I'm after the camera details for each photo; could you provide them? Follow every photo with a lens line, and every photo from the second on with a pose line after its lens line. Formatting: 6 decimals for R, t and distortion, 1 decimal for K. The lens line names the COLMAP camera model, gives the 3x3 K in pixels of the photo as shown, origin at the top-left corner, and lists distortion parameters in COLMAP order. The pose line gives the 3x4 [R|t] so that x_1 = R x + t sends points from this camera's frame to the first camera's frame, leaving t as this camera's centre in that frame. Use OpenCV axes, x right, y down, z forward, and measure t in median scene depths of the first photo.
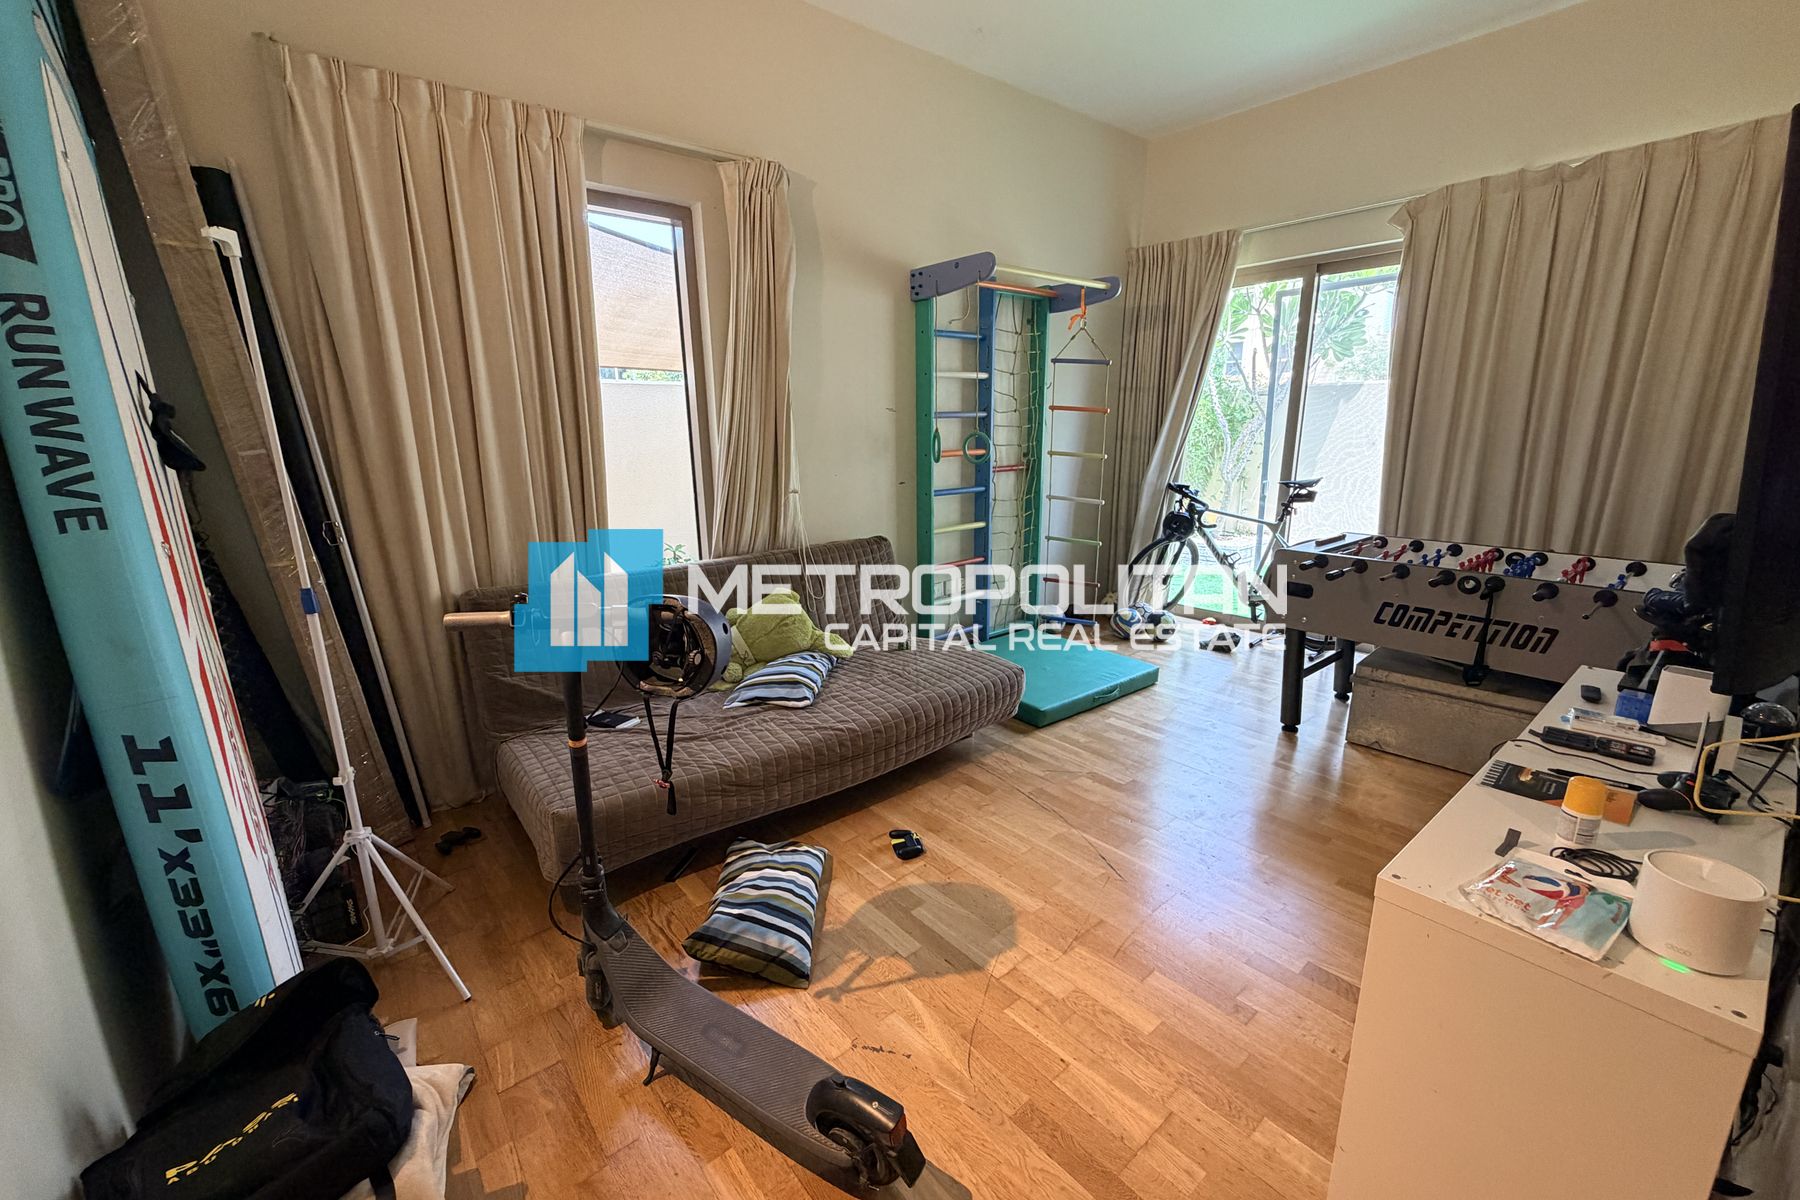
lens RADIAL K [[720.6, 0, 899.1], [0, 720.6, 599.3], [0, 0, 1]] dist [0.001513, -0.000037]
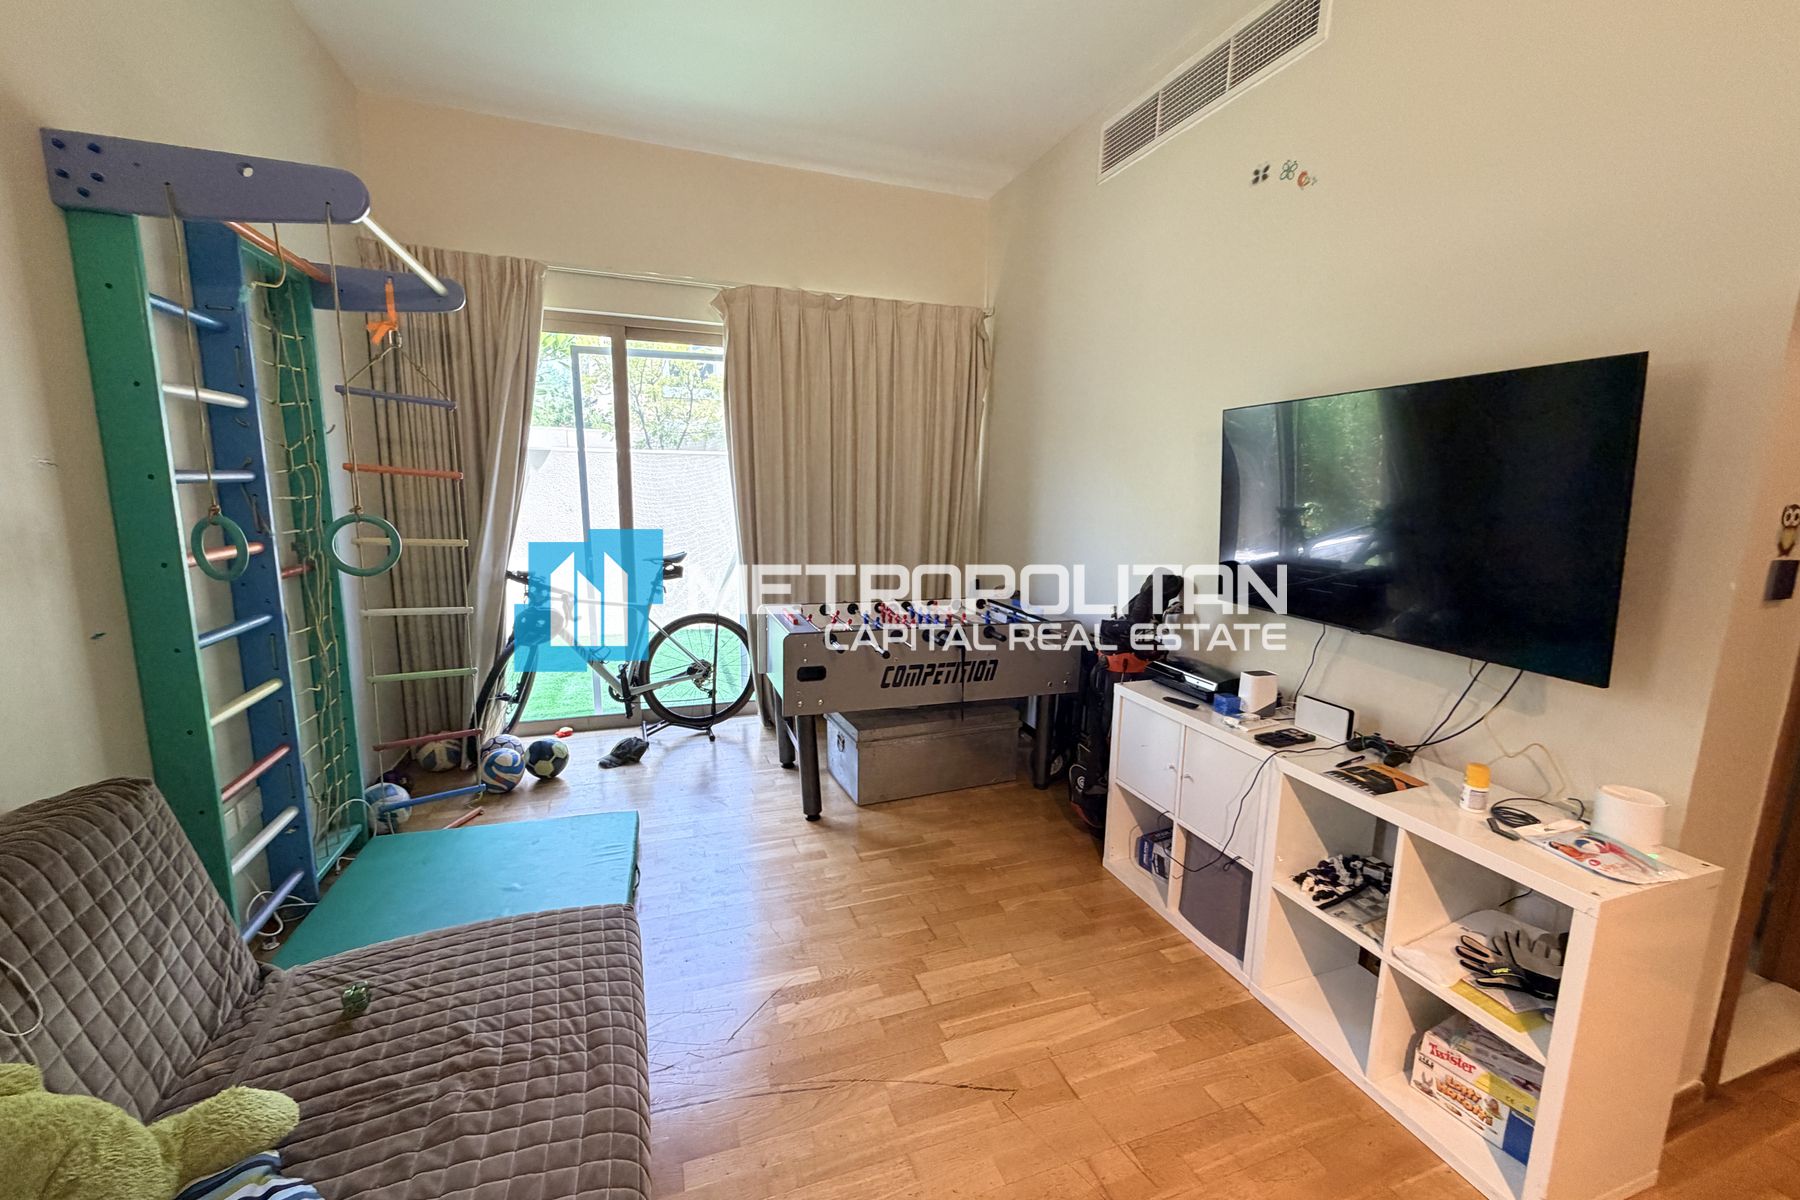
lens RADIAL K [[720.6, 0, 898.6], [0, 720.6, 602.7], [0, 0, 1]] dist [0.001513, -0.000037]
pose [[0.350240, -0.133748, 0.927062, -0.206767], [0.201349, 0.977365, 0.064937, -0.107447], [-0.914763, 0.163919, 0.369242, 0.398260]]
